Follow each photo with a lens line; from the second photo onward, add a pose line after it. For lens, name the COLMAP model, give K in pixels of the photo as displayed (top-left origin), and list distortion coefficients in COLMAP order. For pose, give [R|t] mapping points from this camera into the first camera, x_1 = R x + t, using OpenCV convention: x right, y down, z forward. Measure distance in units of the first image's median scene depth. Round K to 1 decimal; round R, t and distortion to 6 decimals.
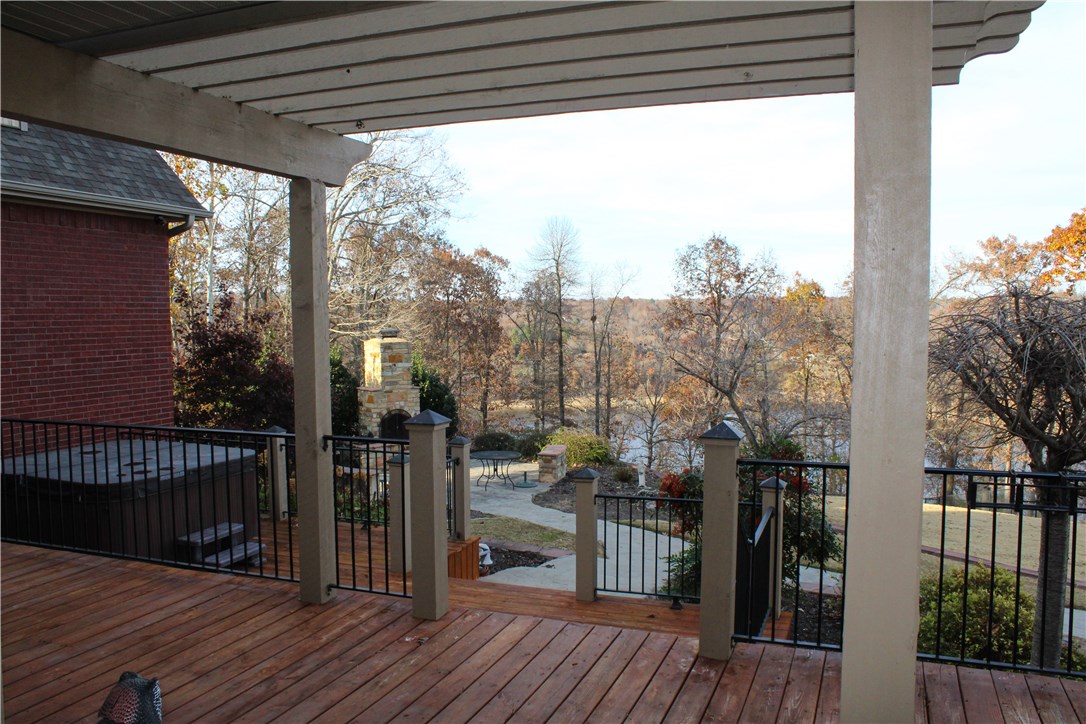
lens RADIAL K [[882.9, 0, 543.0], [0, 882.9, 362.0], [0, 0, 1]] dist [-0.130898, 0.006666]
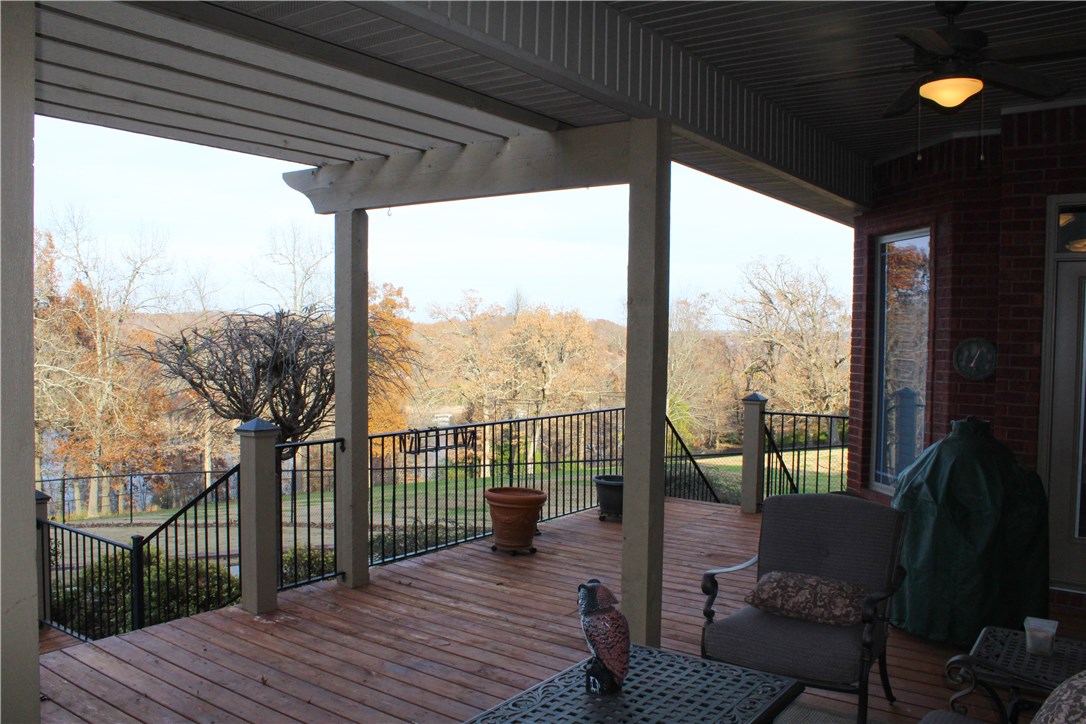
lens RADIAL K [[882.9, 0, 543.0], [0, 882.9, 362.0], [0, 0, 1]] dist [-0.130898, 0.006666]
pose [[0.253416, -0.032519, 0.966811, -0.157160], [0.037053, 0.999028, 0.023891, -0.004158], [-0.966648, 0.029769, 0.254374, 0.055284]]
